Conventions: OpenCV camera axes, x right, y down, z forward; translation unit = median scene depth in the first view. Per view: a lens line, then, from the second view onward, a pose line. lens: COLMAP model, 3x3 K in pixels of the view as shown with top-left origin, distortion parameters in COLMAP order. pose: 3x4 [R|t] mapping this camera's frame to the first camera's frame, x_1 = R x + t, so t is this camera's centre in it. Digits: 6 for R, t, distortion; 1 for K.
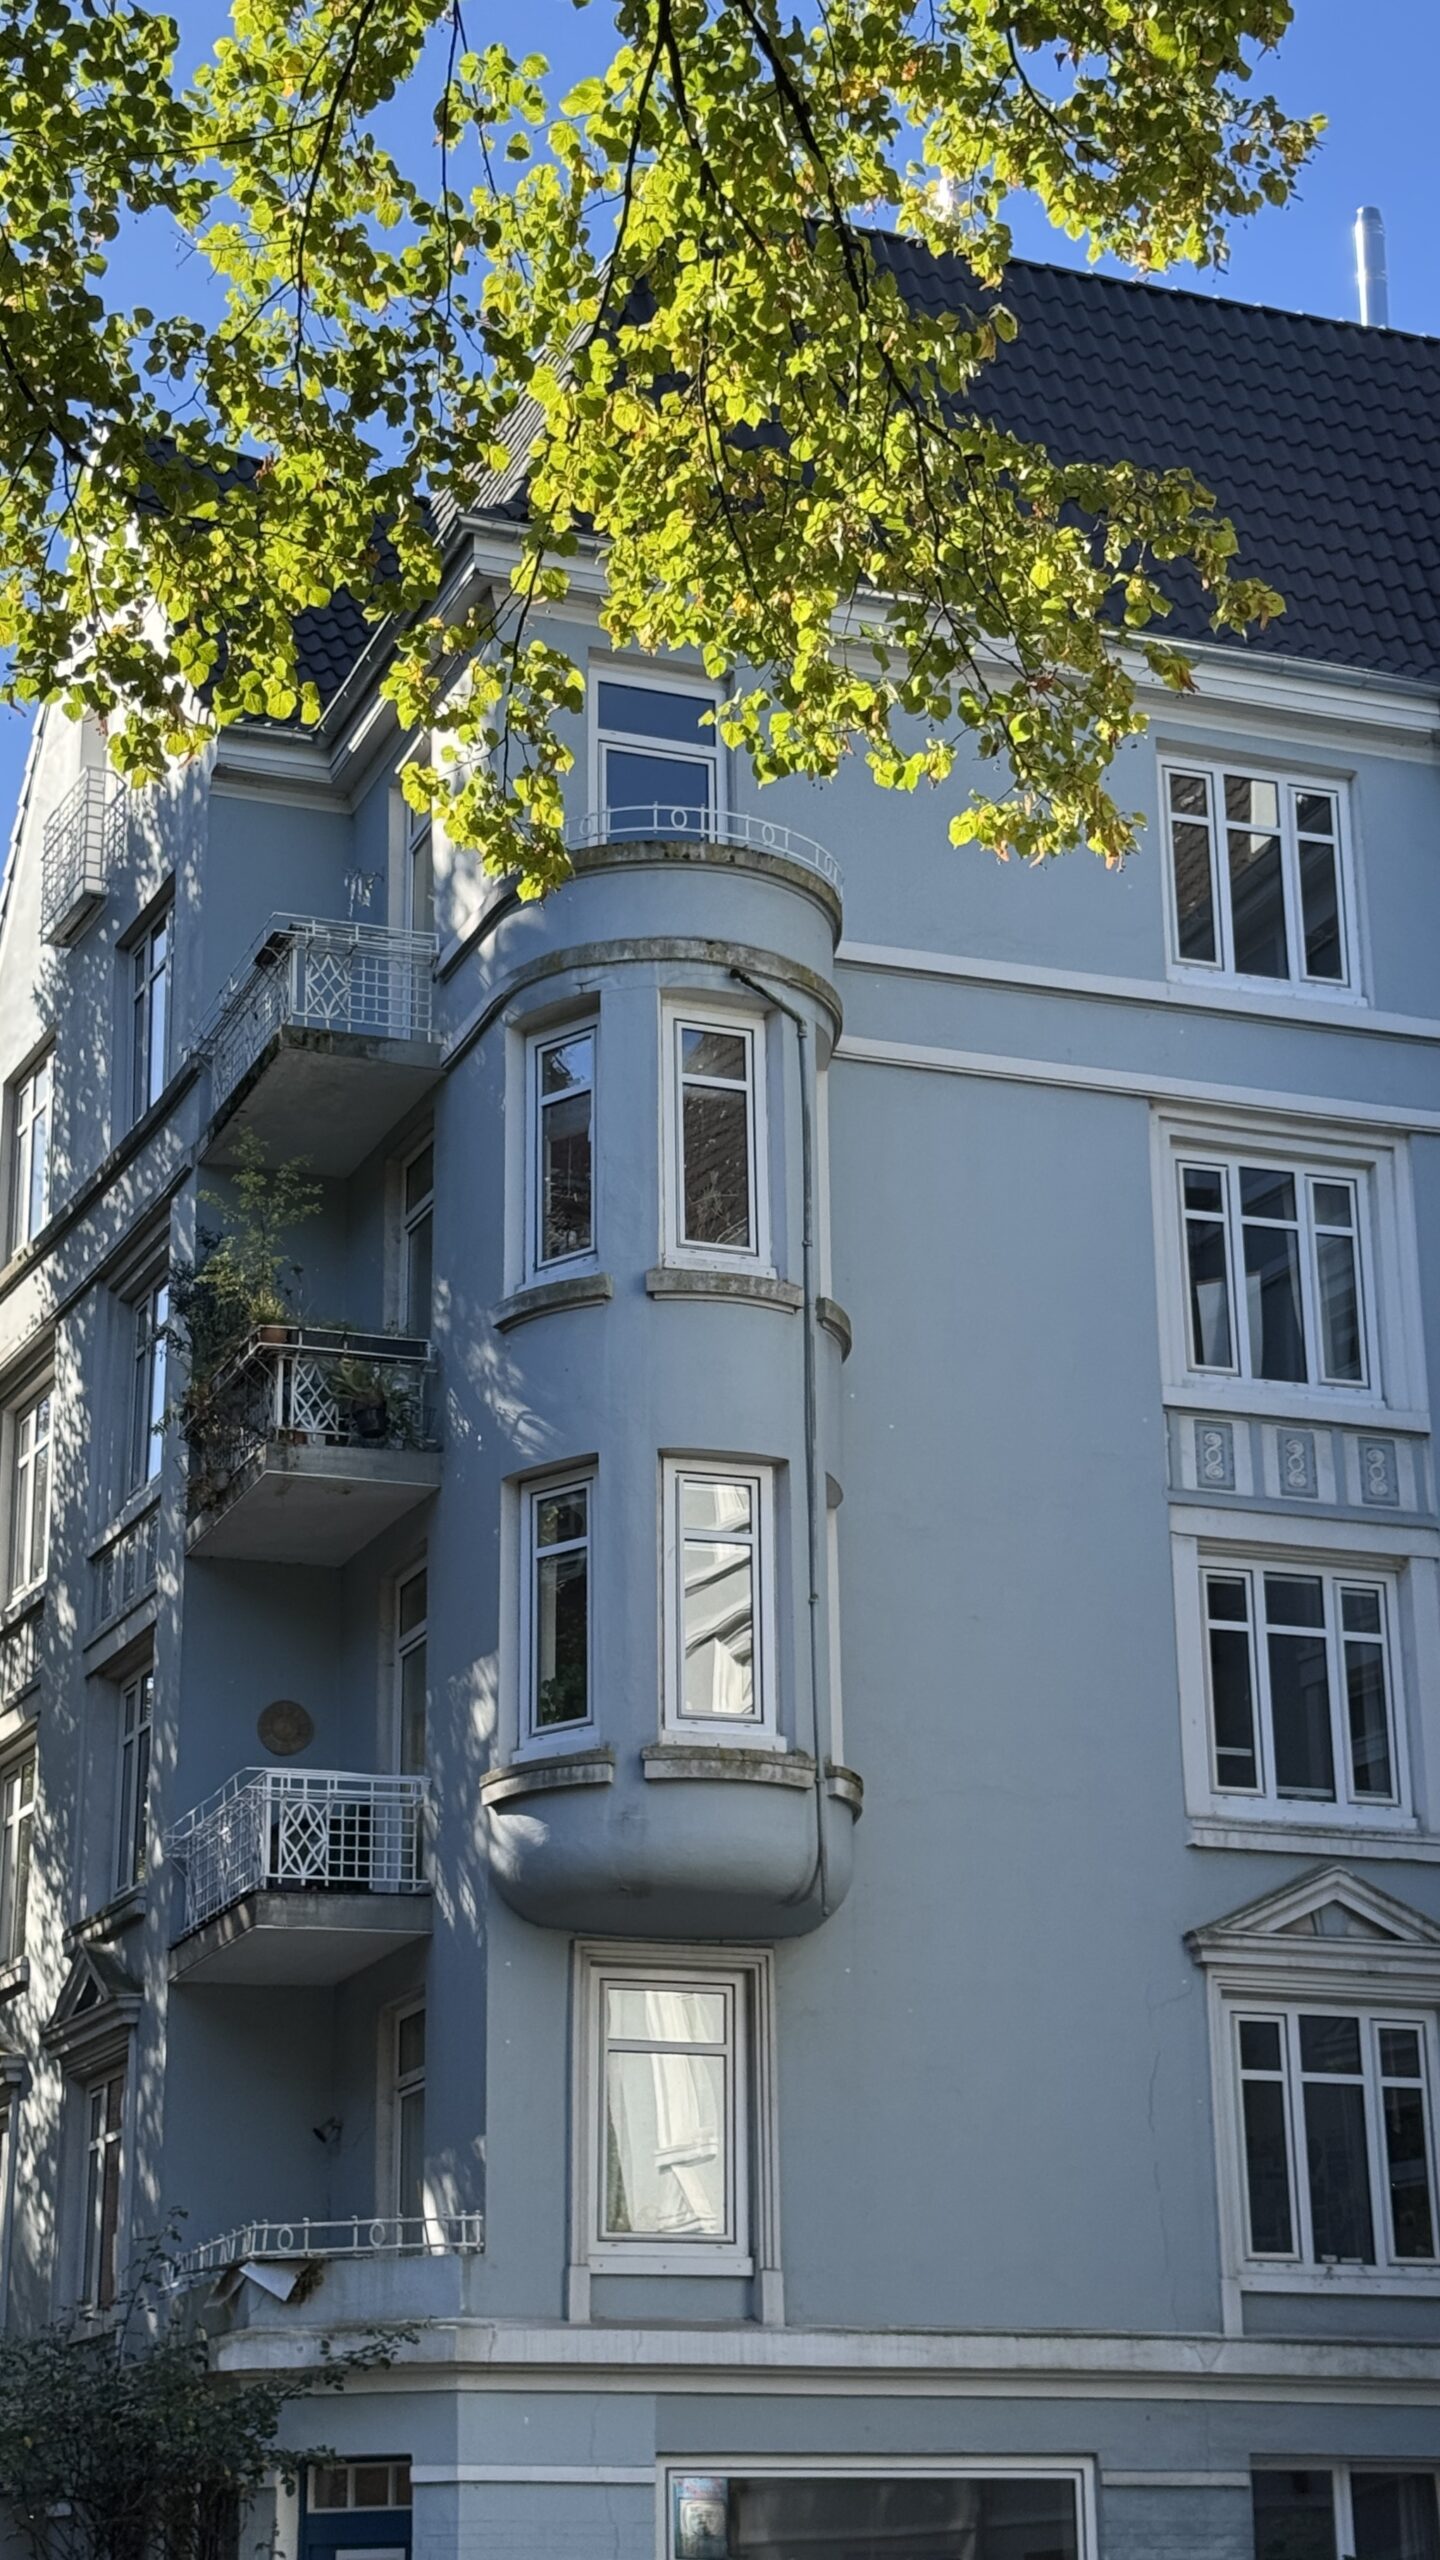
lens RADIAL K [[3743.0, 0, 788.6], [0, 3743.0, 1277.4], [0, 0, 1]] dist [0.088835, 0.089059]
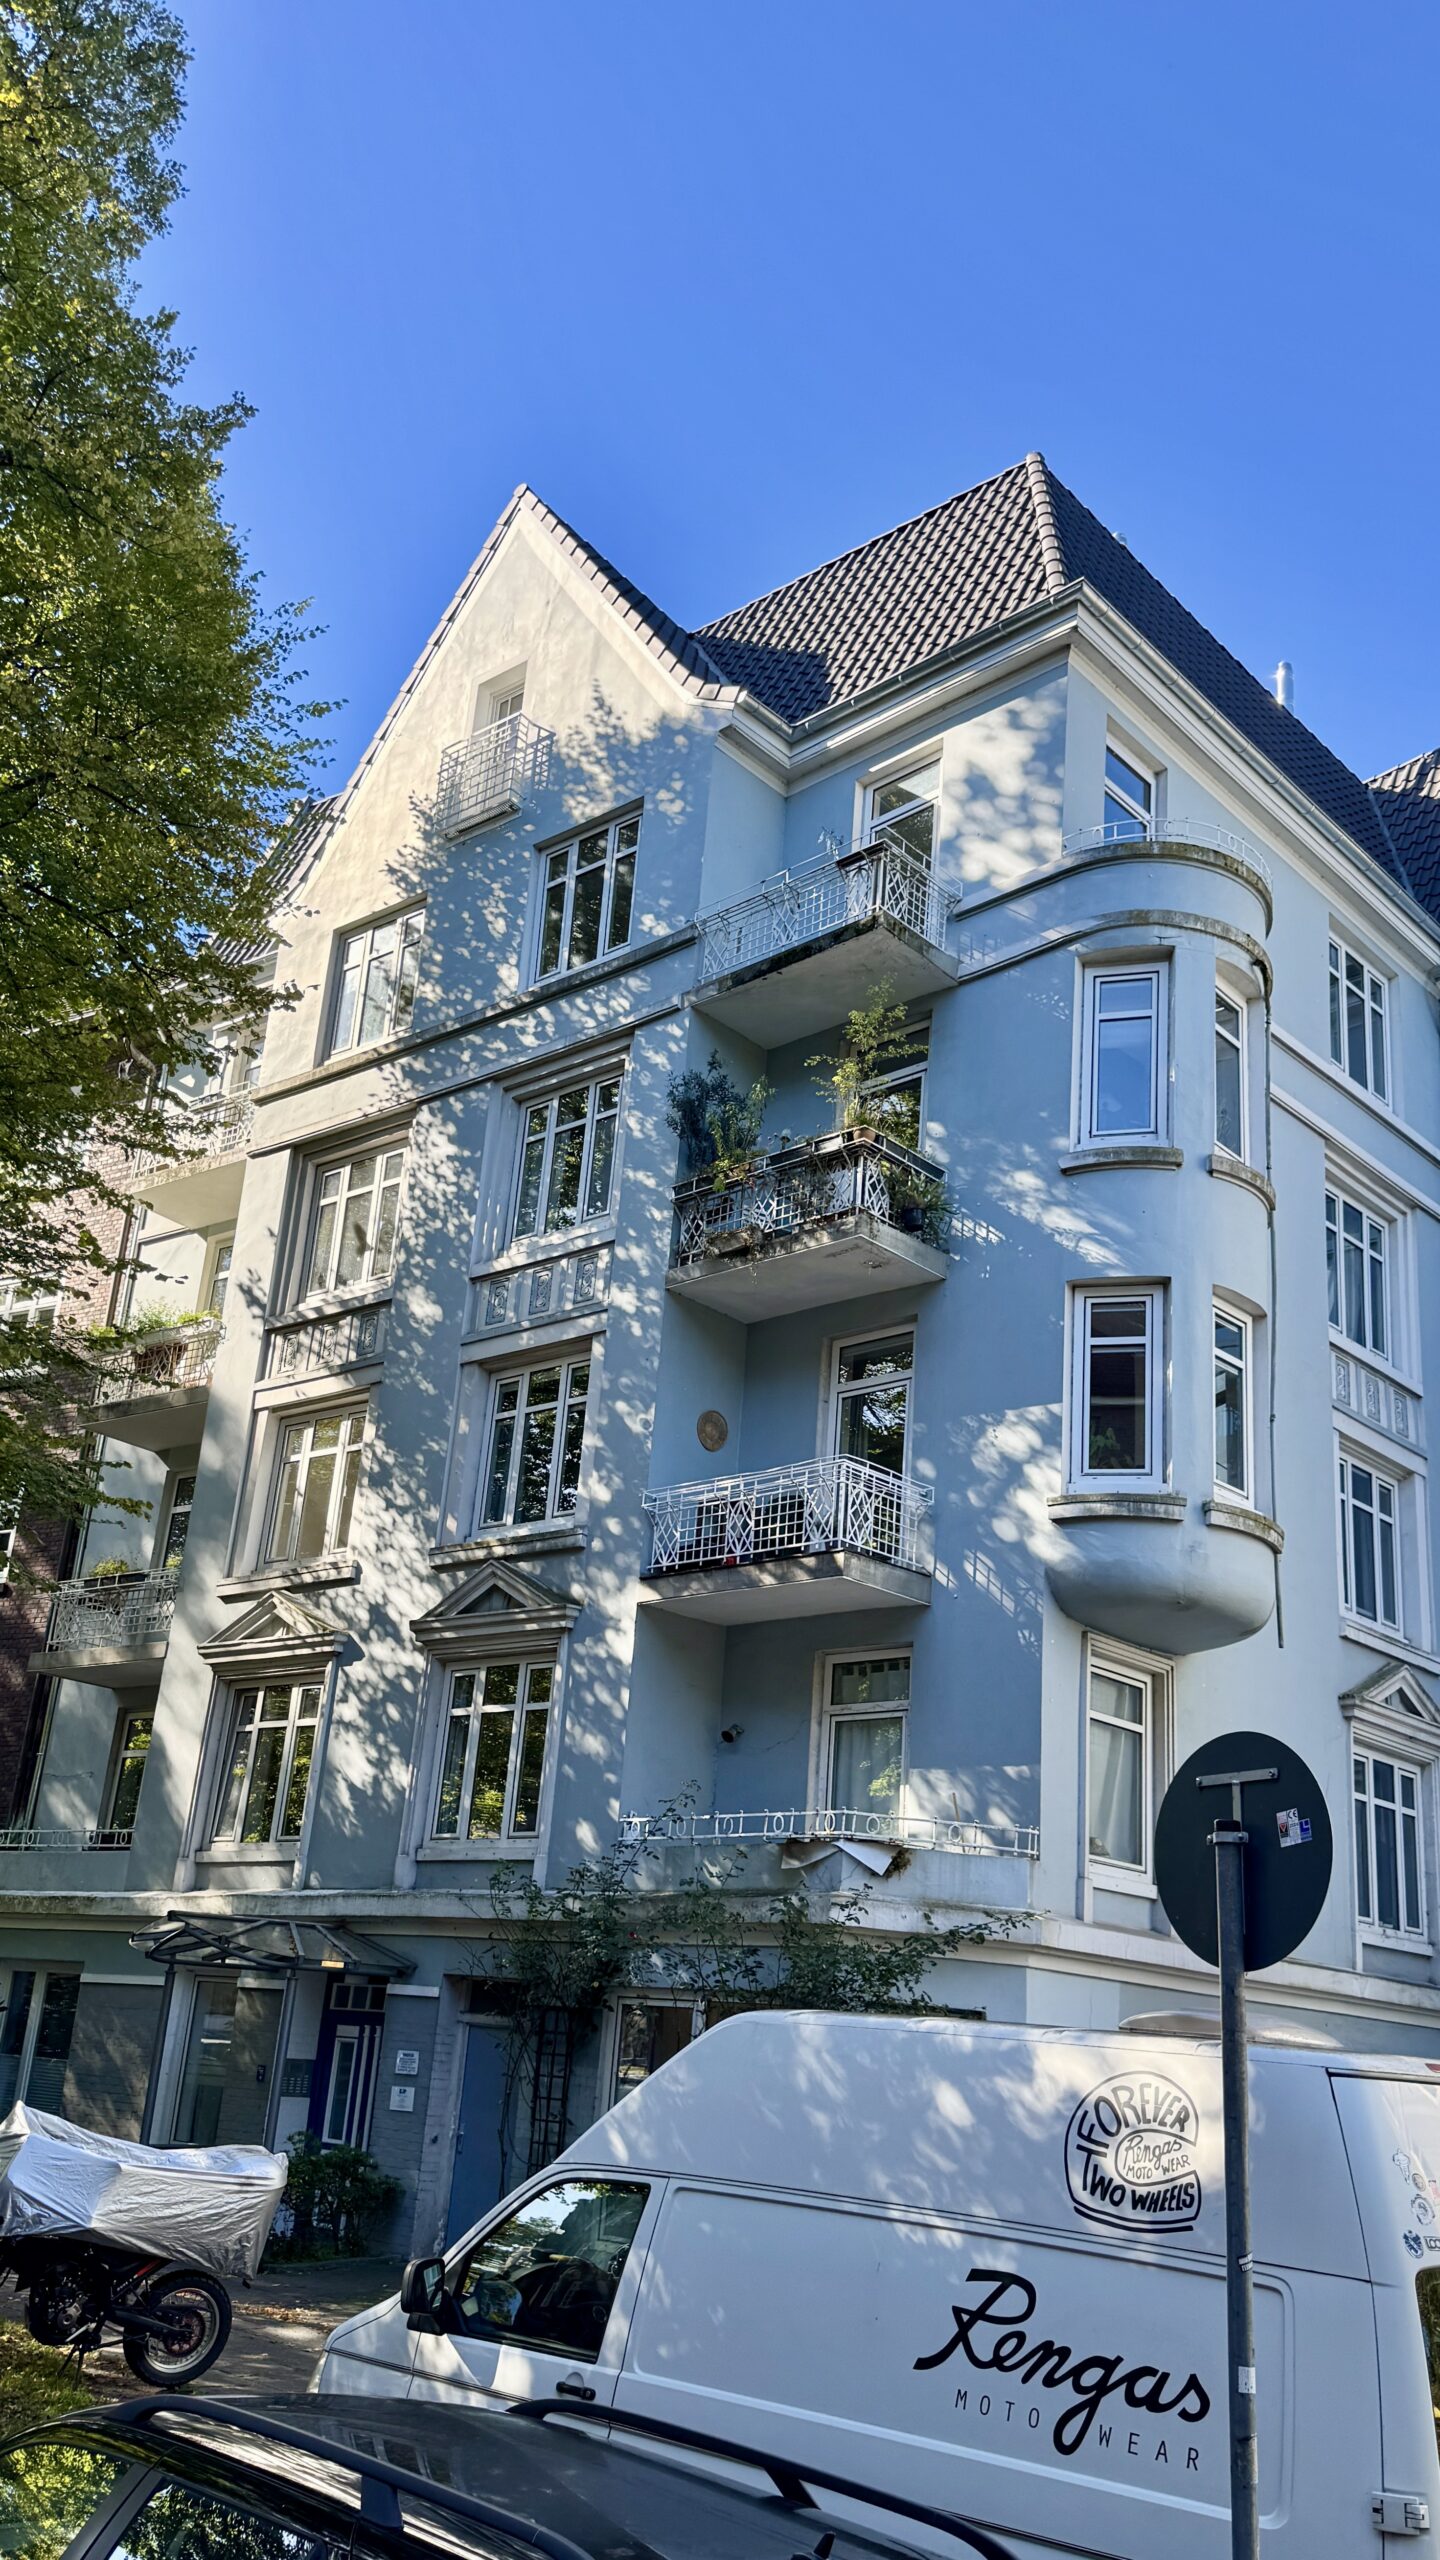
lens RADIAL K [[1838.5, 0, 709.6], [0, 1838.5, 1387.0], [0, 0, 1]] dist [0.087205, -0.000218]
pose [[0.901925, 0.215634, 0.374211, -0.404323], [-0.224626, 0.974240, -0.020000, 0.125006], [-0.368883, -0.066019, 0.927128, 0.417814]]
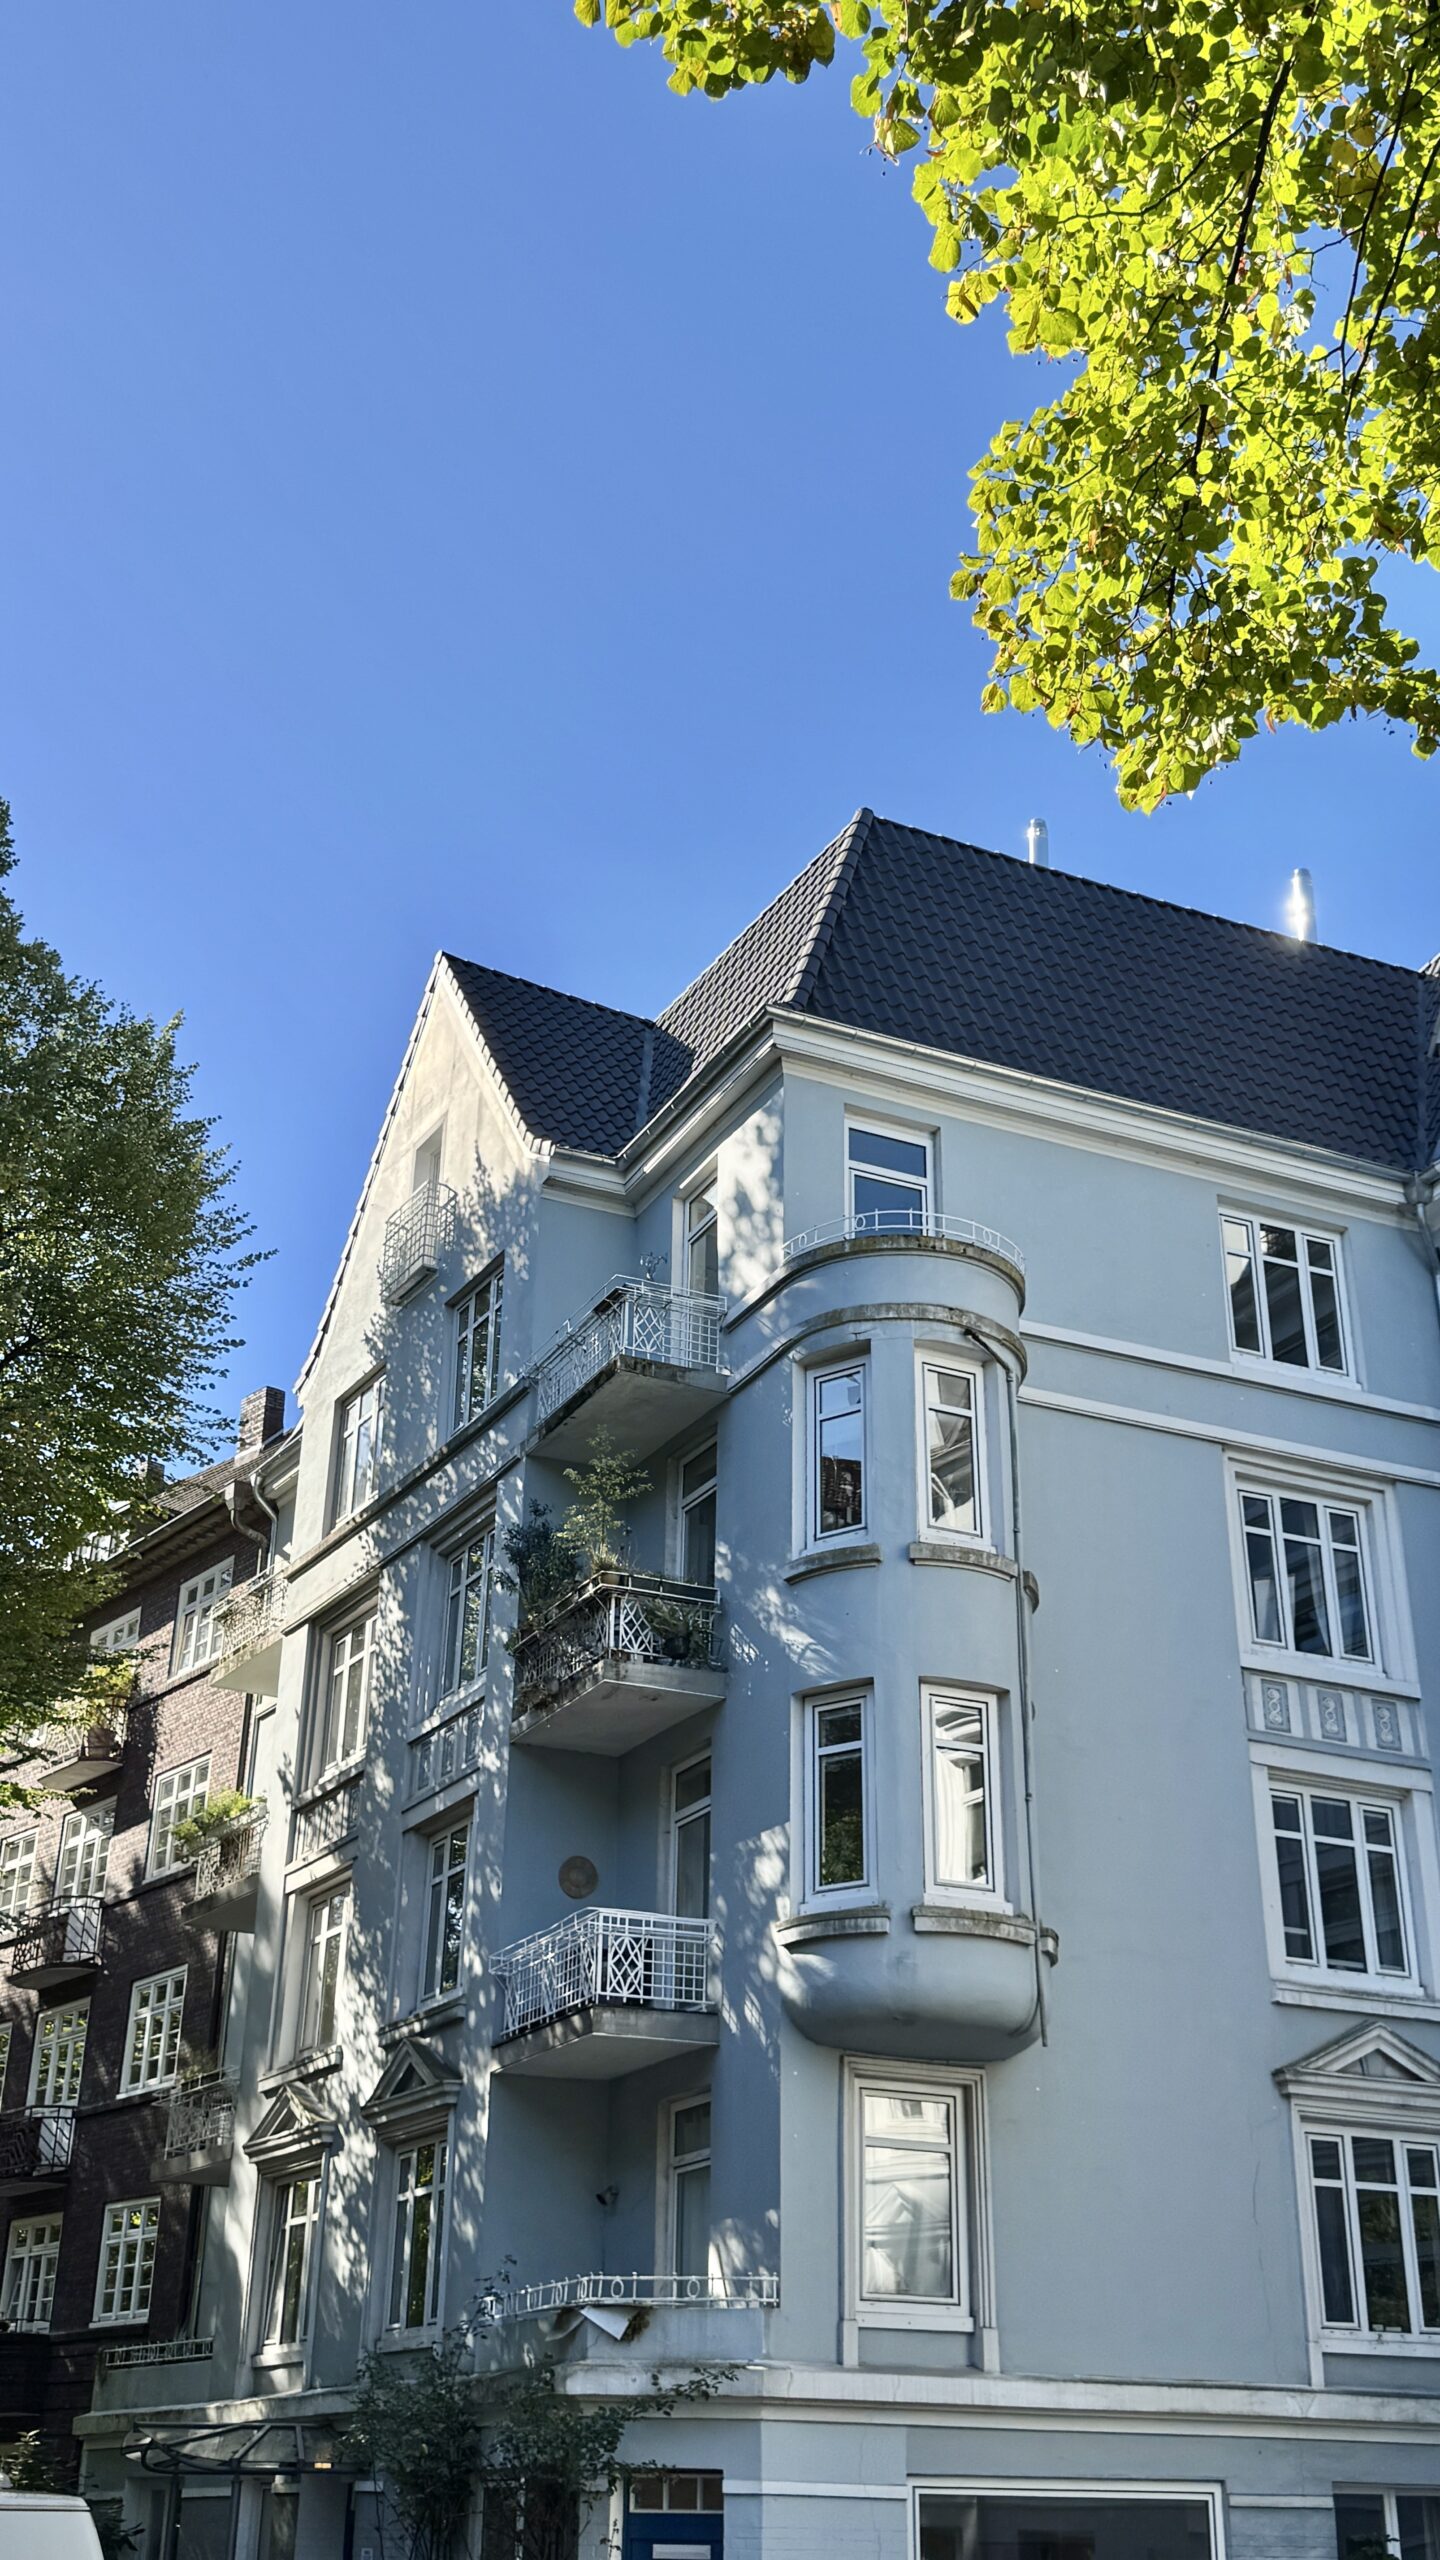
lens RADIAL K [[2341.1, 0, 733.2], [0, 2341.1, 1276.3], [0, 0, 1]] dist [0.139333, -0.317335]
pose [[0.997049, 0.058926, 0.049202, -0.140310], [-0.051803, 0.989458, -0.135240, 0.019690], [-0.056652, 0.132293, 0.989590, 0.138673]]
